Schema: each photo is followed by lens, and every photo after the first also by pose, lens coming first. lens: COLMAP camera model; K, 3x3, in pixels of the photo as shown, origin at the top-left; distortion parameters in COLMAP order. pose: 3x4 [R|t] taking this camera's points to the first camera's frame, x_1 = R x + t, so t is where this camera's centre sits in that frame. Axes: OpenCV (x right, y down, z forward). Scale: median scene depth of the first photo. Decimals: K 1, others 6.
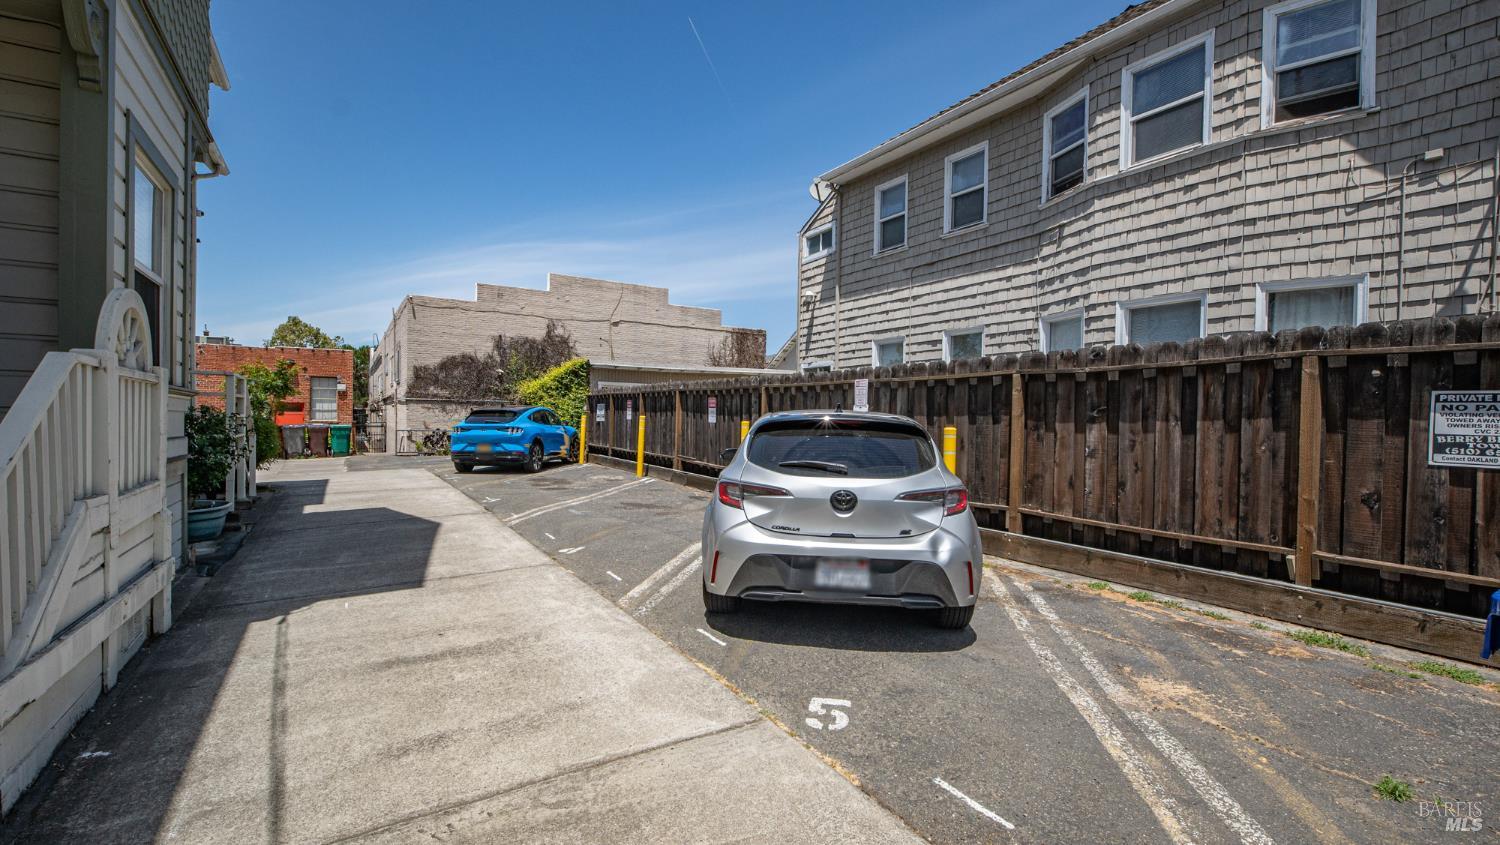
lens RADIAL K [[673.4, 0, 747.8], [0, 673.4, 431.5], [0, 0, 1]] dist [0.004459, -0.005826]
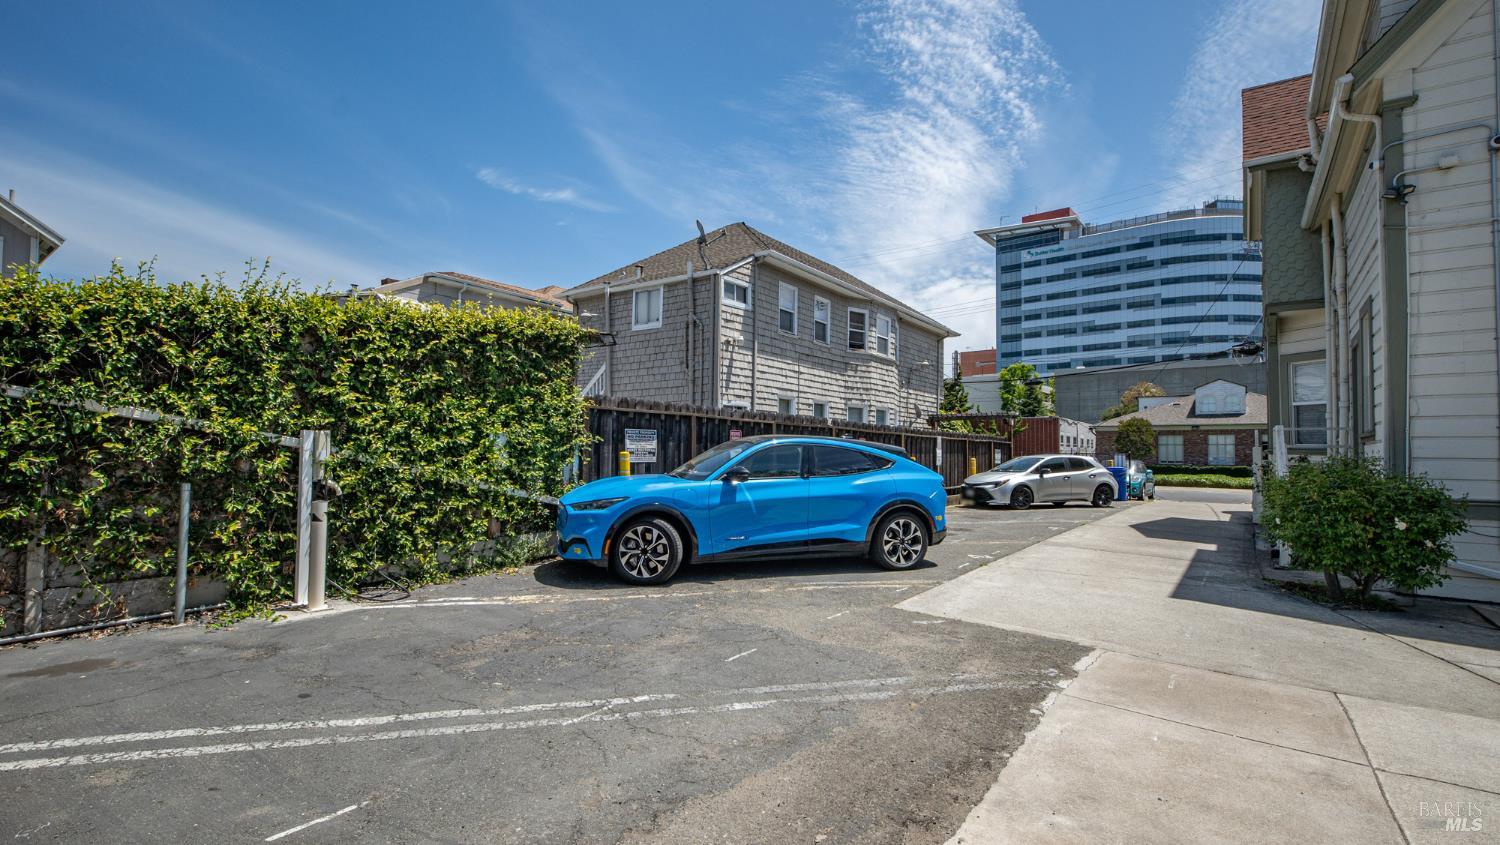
lens RADIAL K [[673.4, 0, 740.9], [0, 673.4, 434.2], [0, 0, 1]] dist [0.004459, -0.005826]
pose [[-0.374456, 0.011429, 0.927174, -1.086110], [0.003278, 0.999934, -0.011002, -0.044436], [-0.927239, -0.001080, -0.374469, 1.666278]]
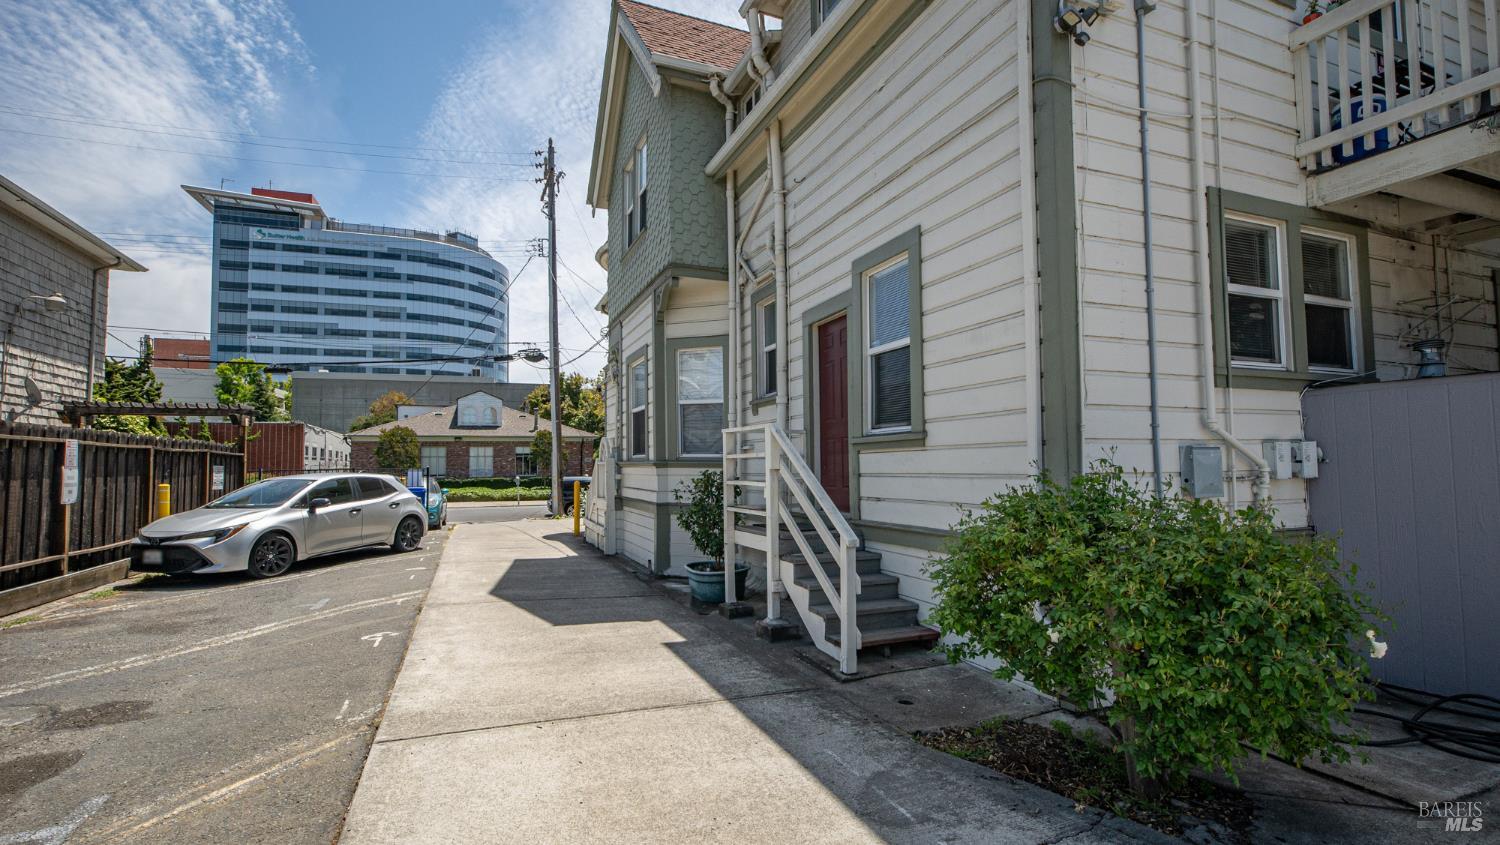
lens RADIAL K [[673.4, 0, 750.5], [0, 673.4, 427.7], [0, 0, 1]] dist [0.004459, -0.005826]
pose [[-0.989562, 0.007938, 0.143891, -0.773717], [0.002749, 0.999340, -0.036227, -0.041143], [-0.144083, -0.035453, -0.988930, 1.389378]]
